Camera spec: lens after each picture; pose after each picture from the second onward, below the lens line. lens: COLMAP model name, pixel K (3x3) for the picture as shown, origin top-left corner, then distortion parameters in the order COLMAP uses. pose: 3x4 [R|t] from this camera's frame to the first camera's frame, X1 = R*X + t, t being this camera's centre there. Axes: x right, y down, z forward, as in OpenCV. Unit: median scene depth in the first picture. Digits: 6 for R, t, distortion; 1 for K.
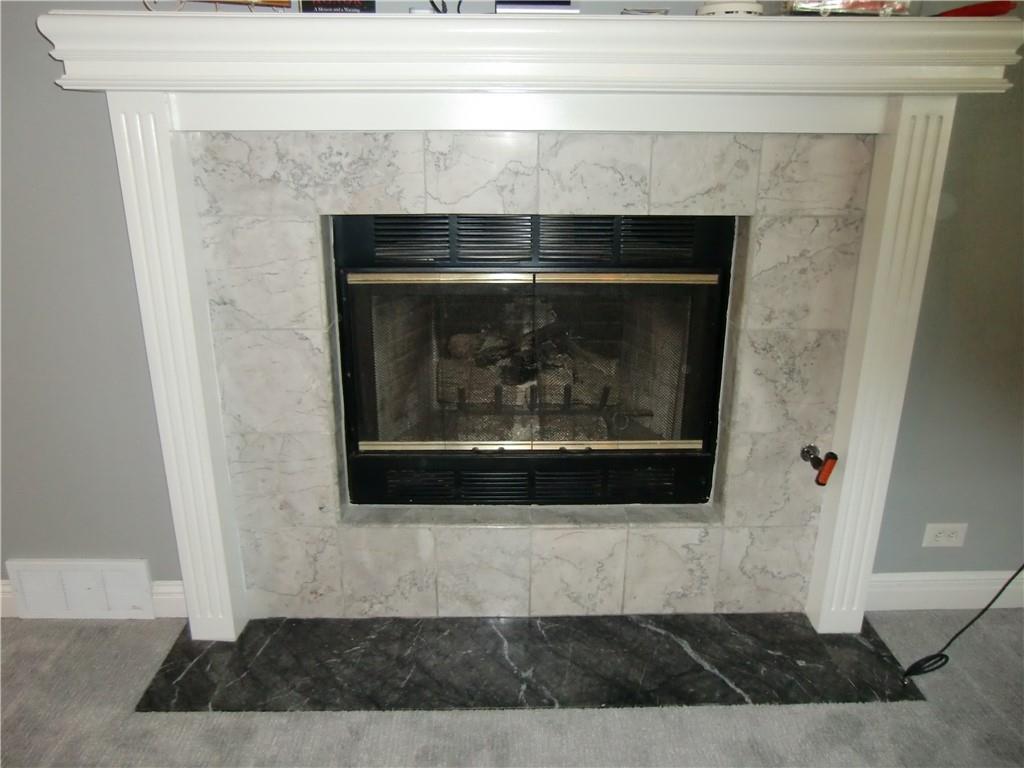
lens RADIAL K [[754.8, 0, 504.9], [0, 754.8, 375.7], [0, 0, 1]] dist [-0.073658, 0.056895]
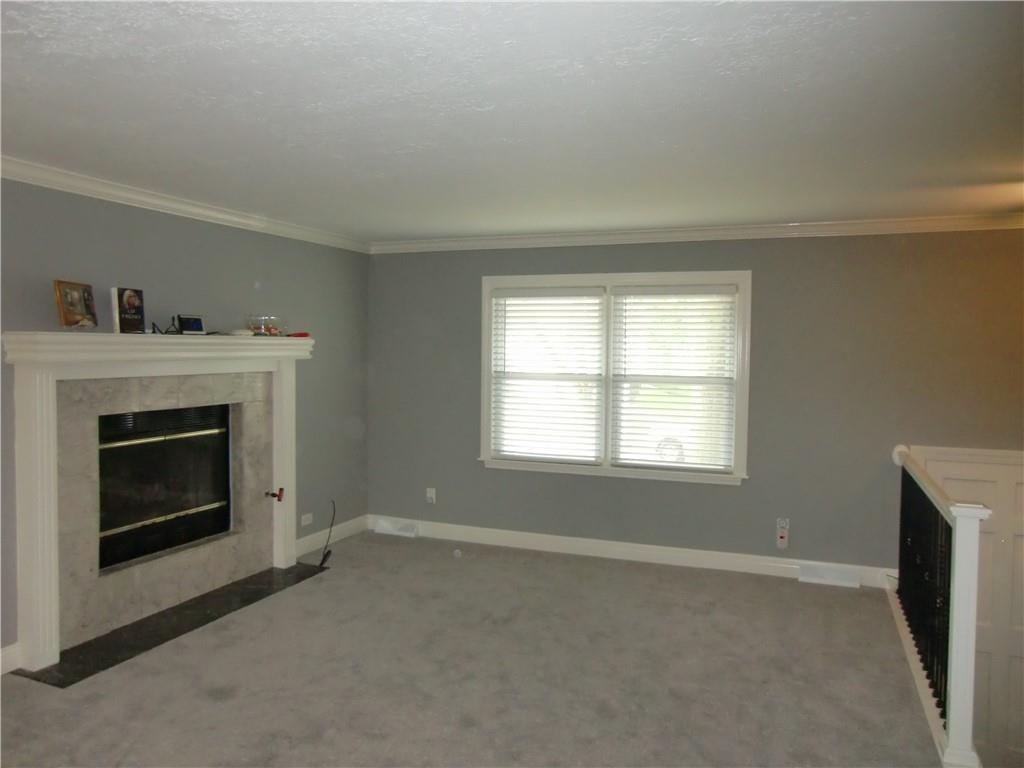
lens RADIAL K [[754.8, 0, 518.4], [0, 754.8, 380.4], [0, 0, 1]] dist [-0.073658, 0.056895]
pose [[0.391795, -0.041693, 0.919107, -1.522730], [0.276396, 0.958163, -0.074357, 0.156533], [-0.877554, 0.283171, 0.386928, -0.794302]]
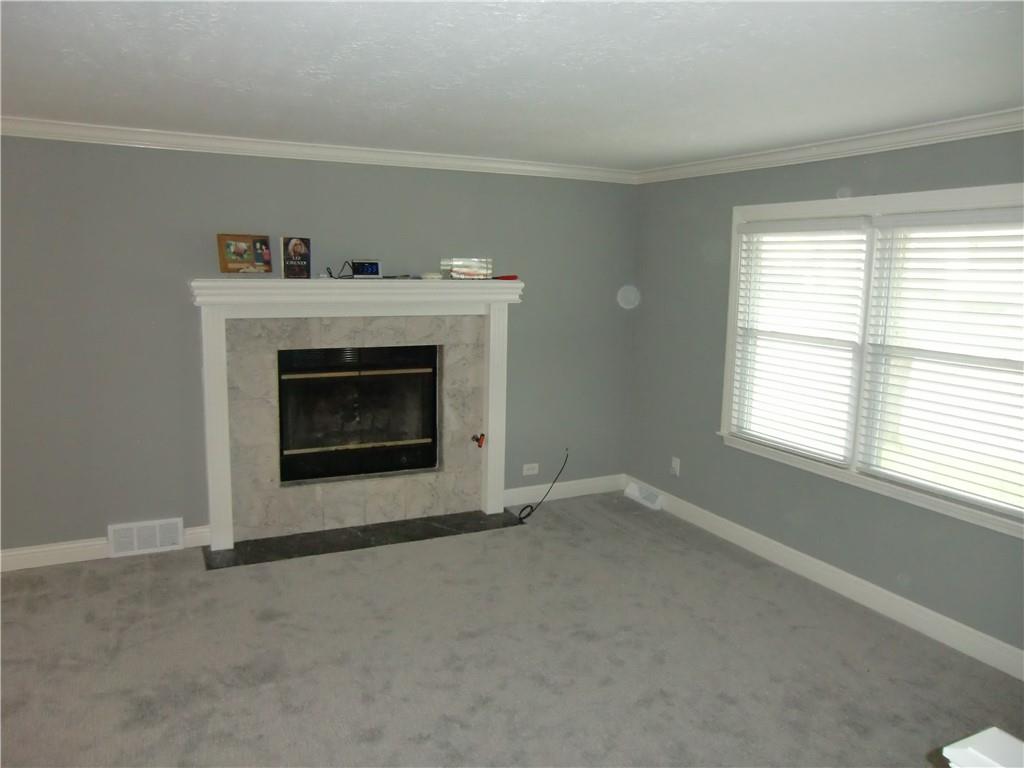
lens RADIAL K [[754.8, 0, 501.2], [0, 754.8, 380.9], [0, 0, 1]] dist [-0.073658, 0.056895]
pose [[0.910563, -0.050219, 0.410308, -0.526239], [0.112490, 0.985237, -0.129053, 0.250688], [-0.397770, 0.163667, 0.902769, -1.319675]]
